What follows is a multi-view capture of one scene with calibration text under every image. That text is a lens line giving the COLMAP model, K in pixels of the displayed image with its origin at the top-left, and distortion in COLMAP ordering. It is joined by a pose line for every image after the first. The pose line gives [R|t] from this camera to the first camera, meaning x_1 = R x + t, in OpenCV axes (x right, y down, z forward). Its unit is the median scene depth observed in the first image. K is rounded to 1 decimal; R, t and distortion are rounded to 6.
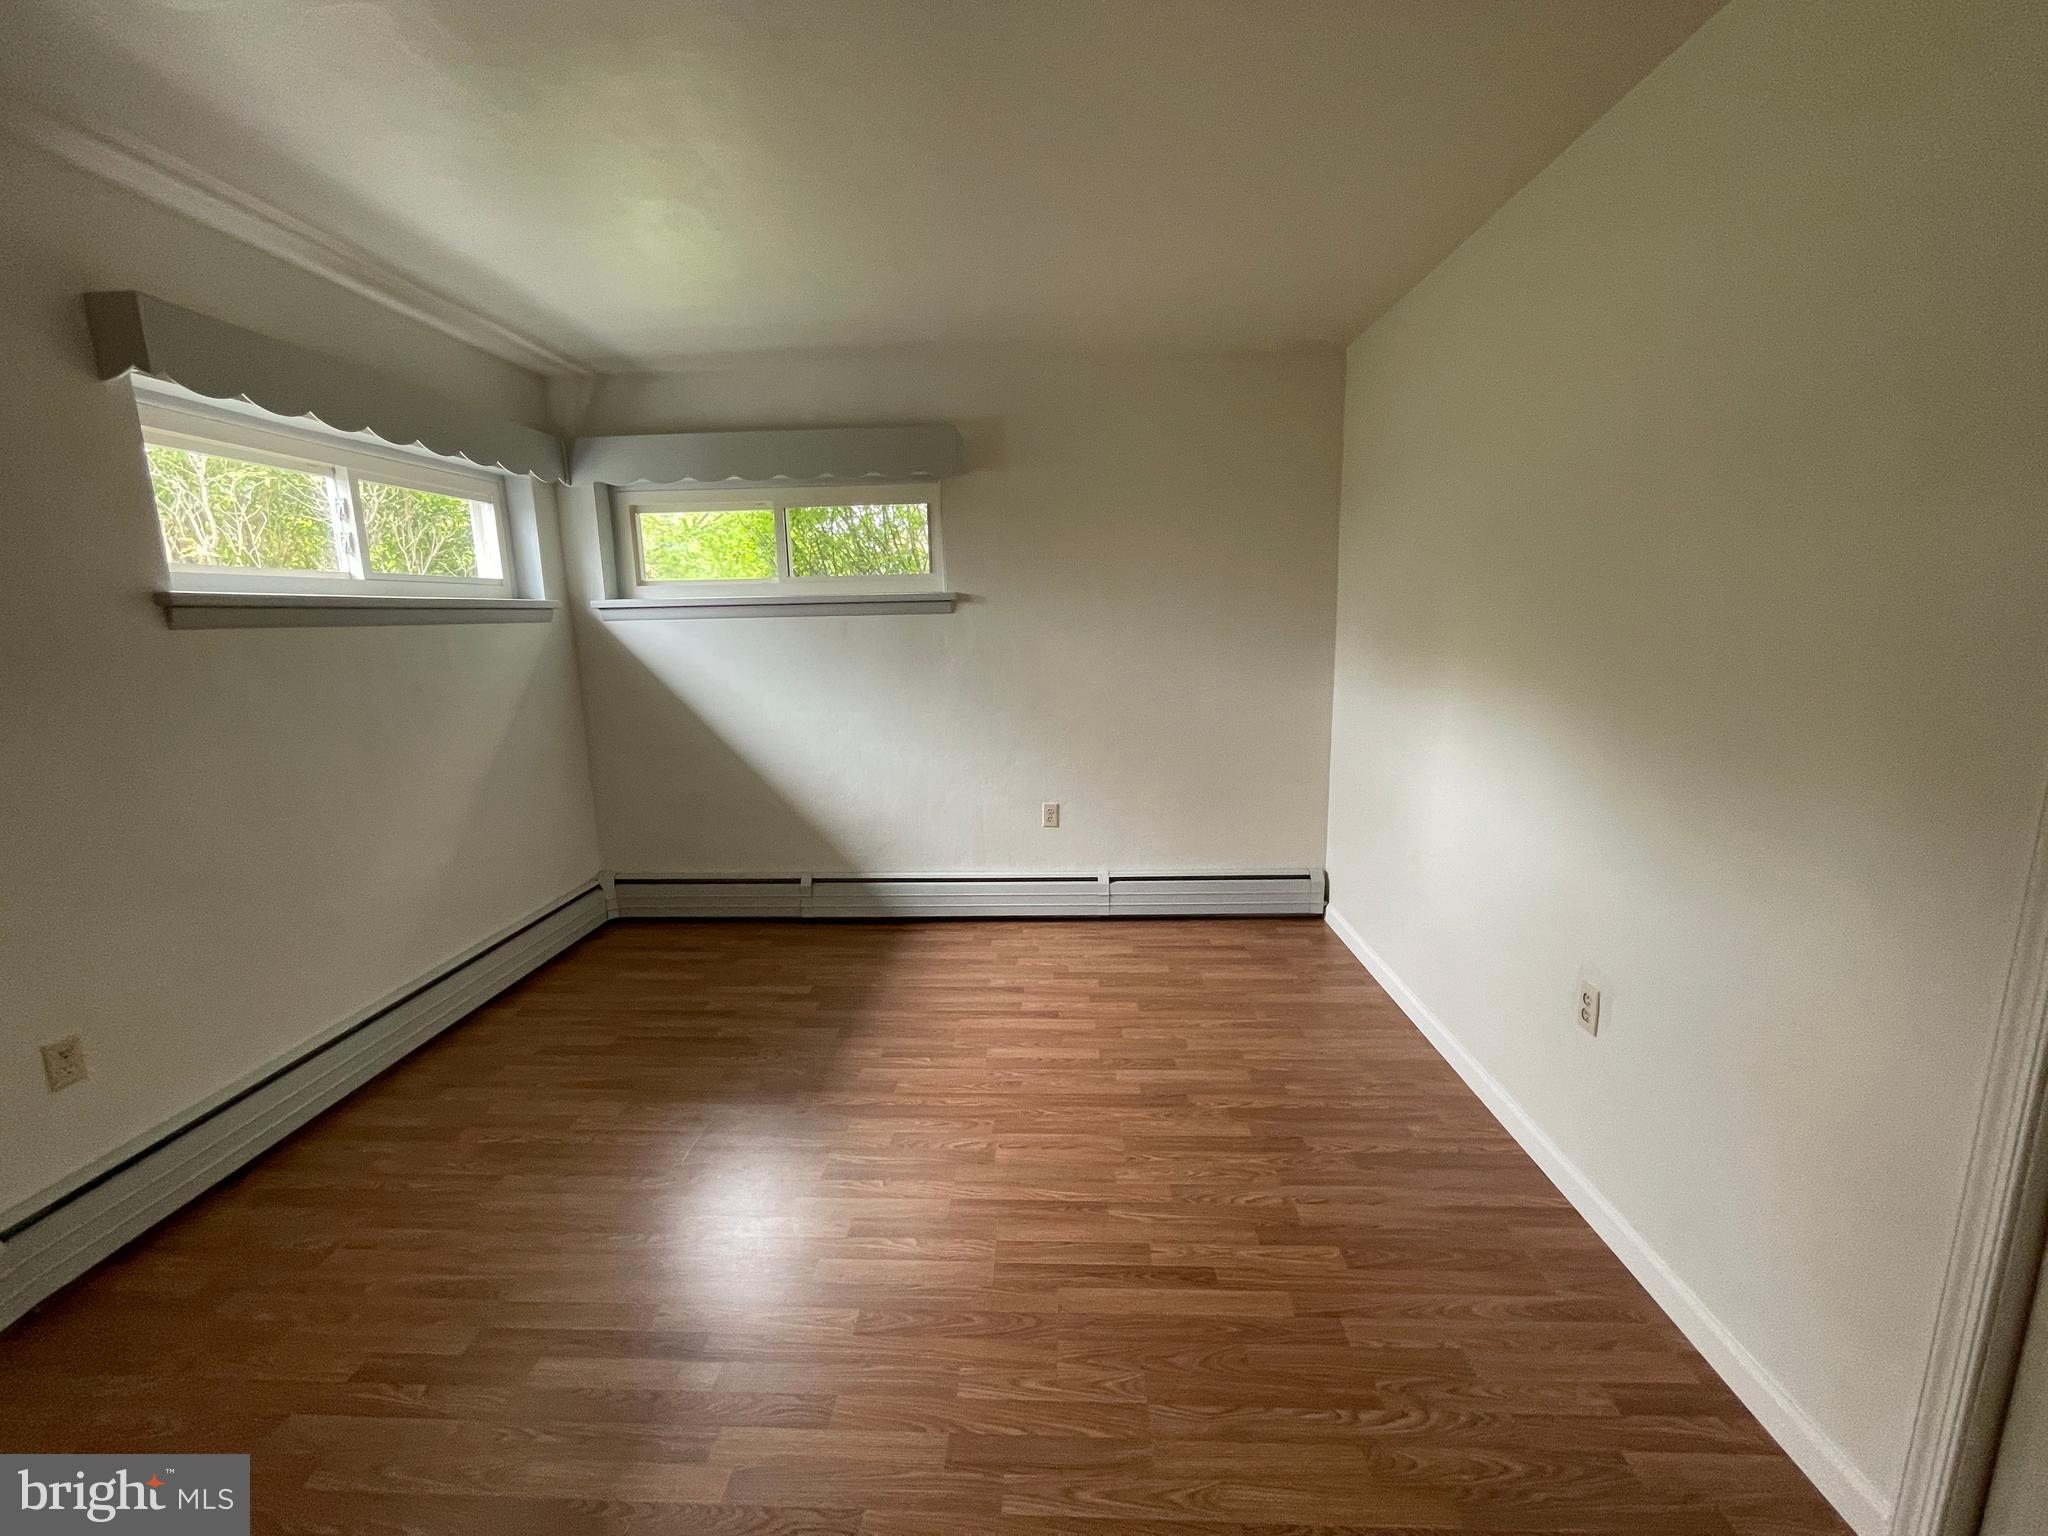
lens RADIAL K [[832.3, 0, 1016.8], [0, 832.3, 767.2], [0, 0, 1]] dist [-0.003659, -0.000247]
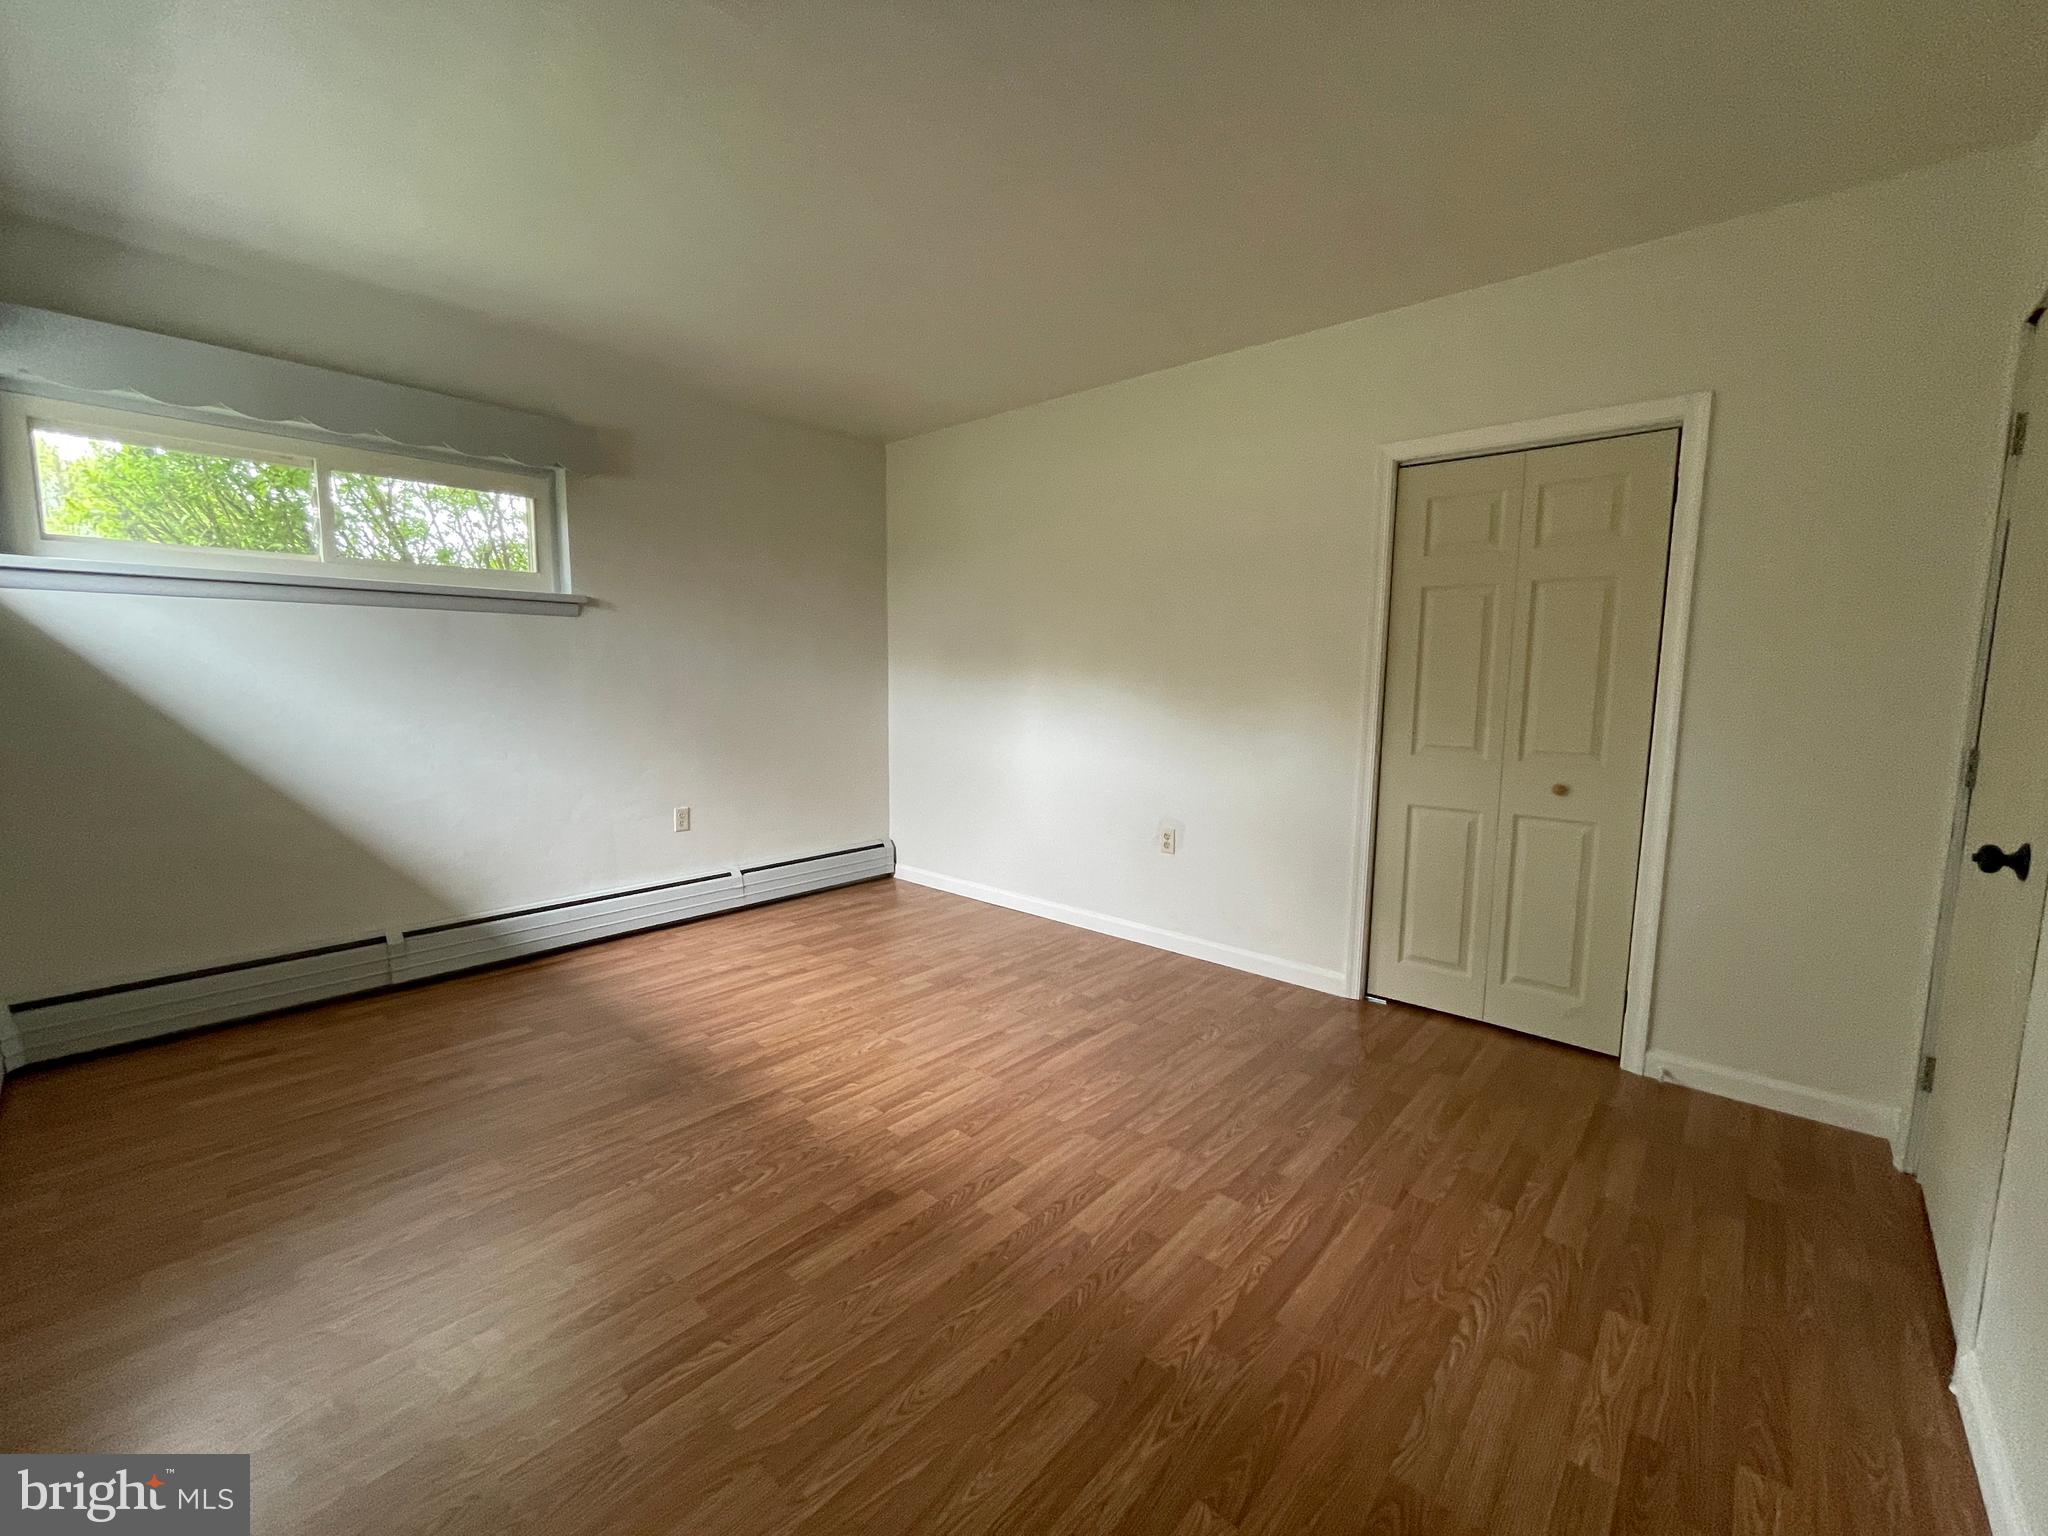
lens RADIAL K [[832.3, 0, 1018.9], [0, 832.3, 763.4], [0, 0, 1]] dist [-0.003659, -0.000247]
pose [[0.629246, -0.056875, 0.775123, -0.576164], [0.115589, 0.993076, -0.020968, 0.068401], [-0.768563, 0.102790, 0.631463, 0.028195]]
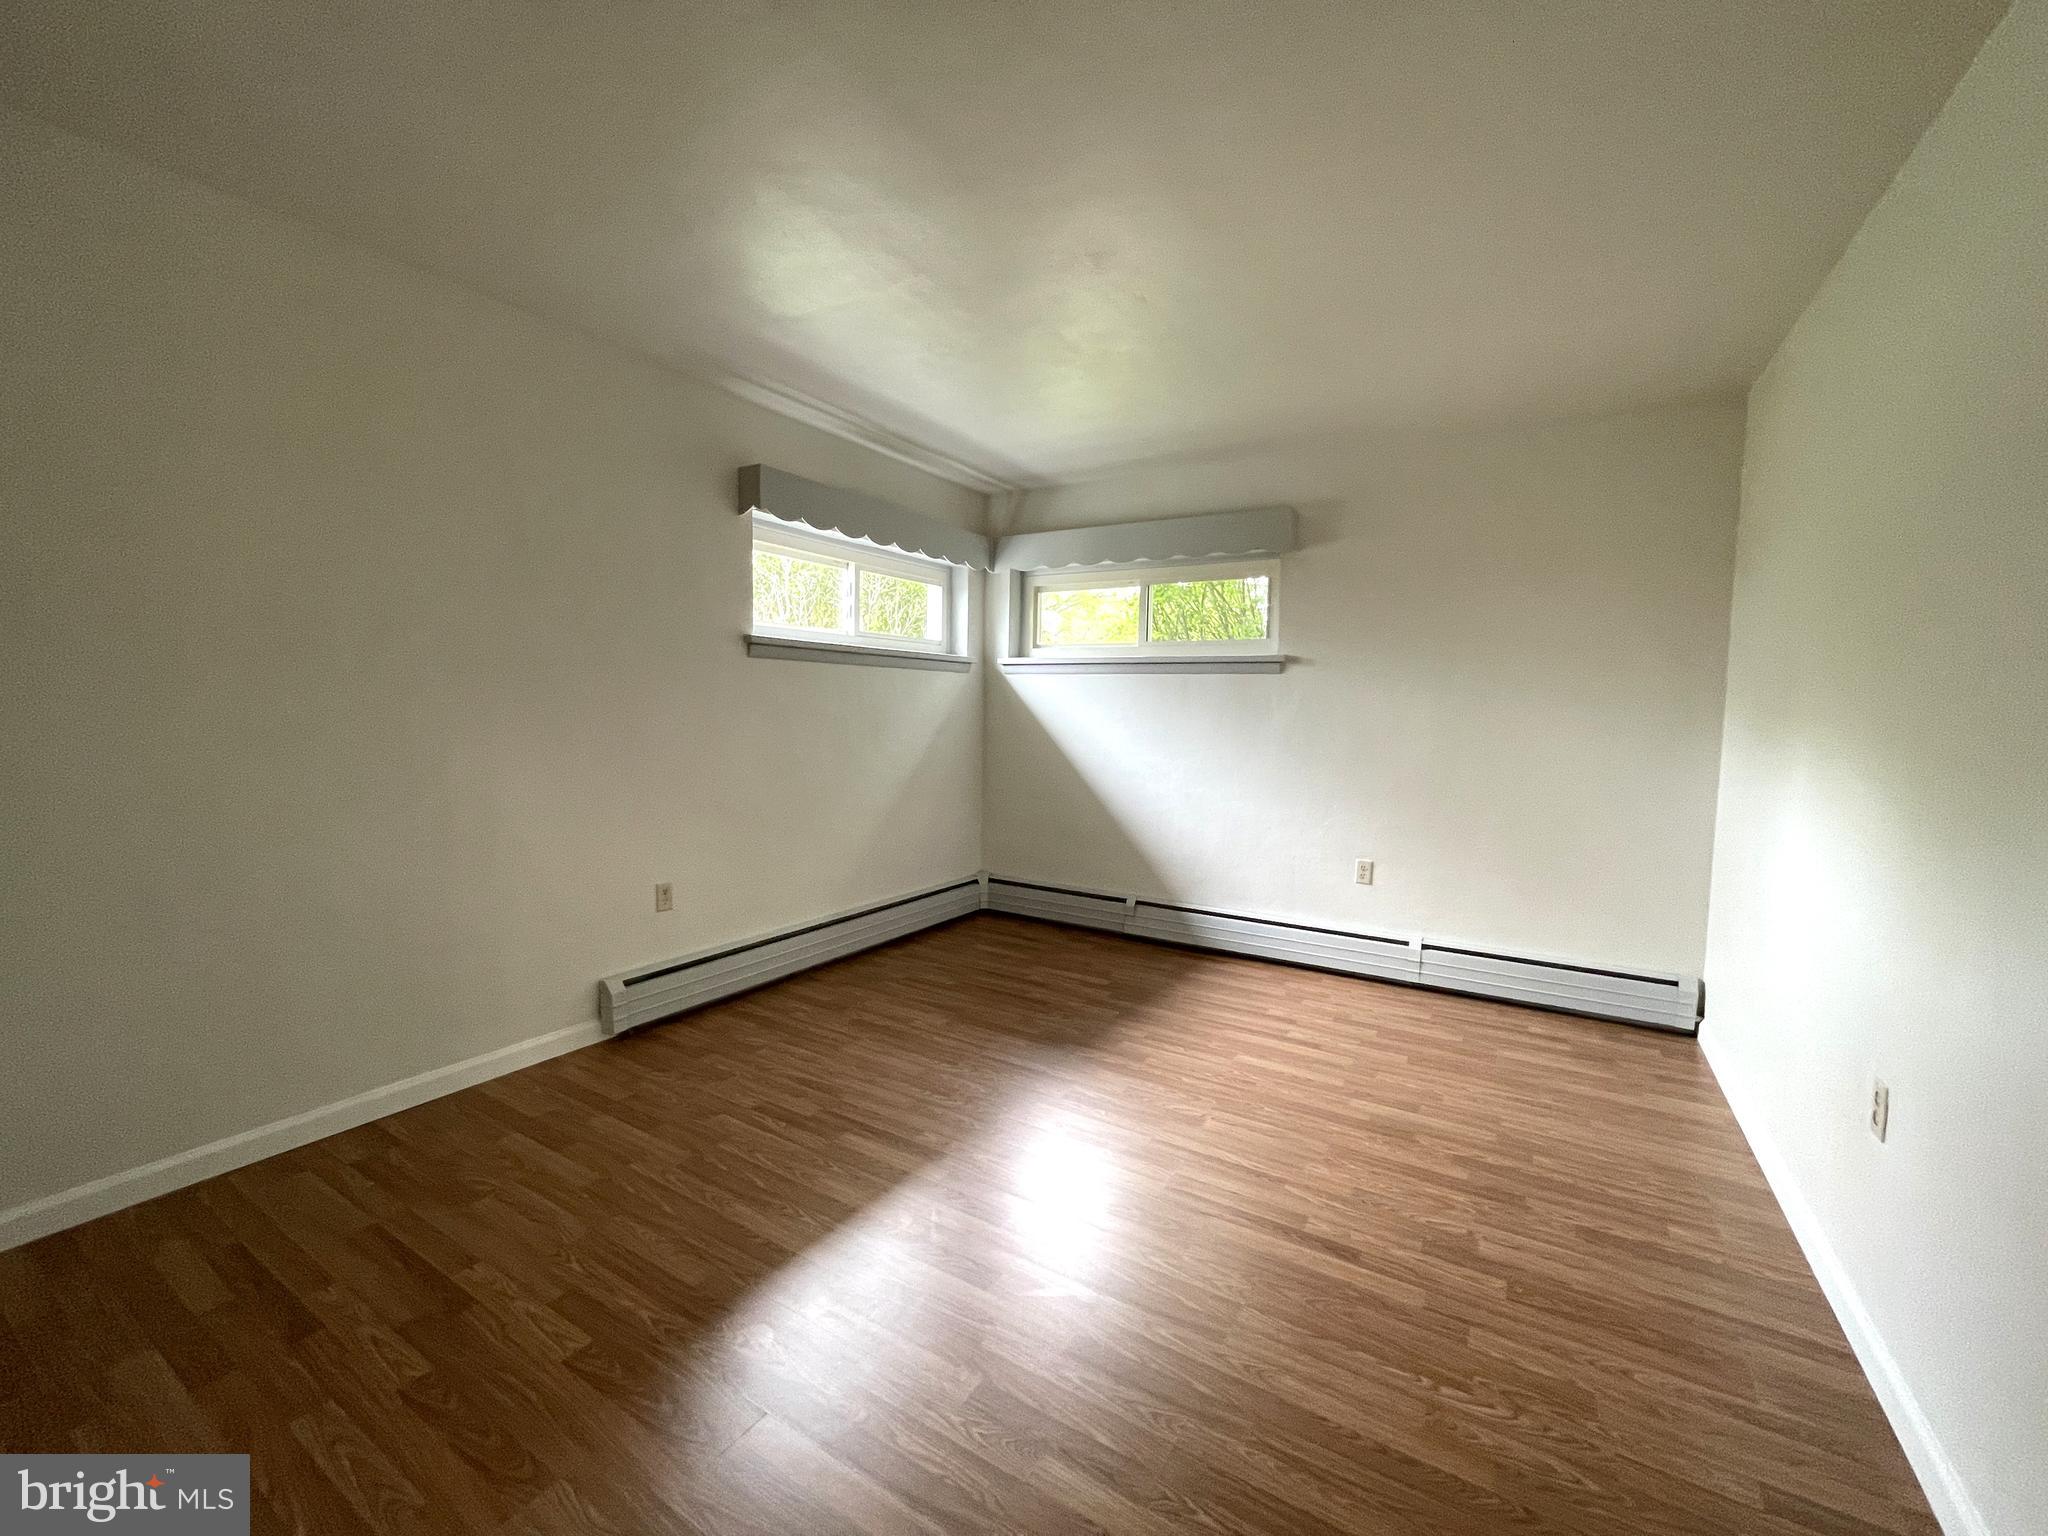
lens RADIAL K [[832.3, 0, 1019.0], [0, 832.3, 768.0], [0, 0, 1]] dist [-0.003659, -0.000247]
pose [[0.874186, 0.076226, -0.479572, 0.175654], [-0.126124, 0.989351, -0.072651, 0.068642], [0.468927, 0.123996, 0.874490, -0.116533]]
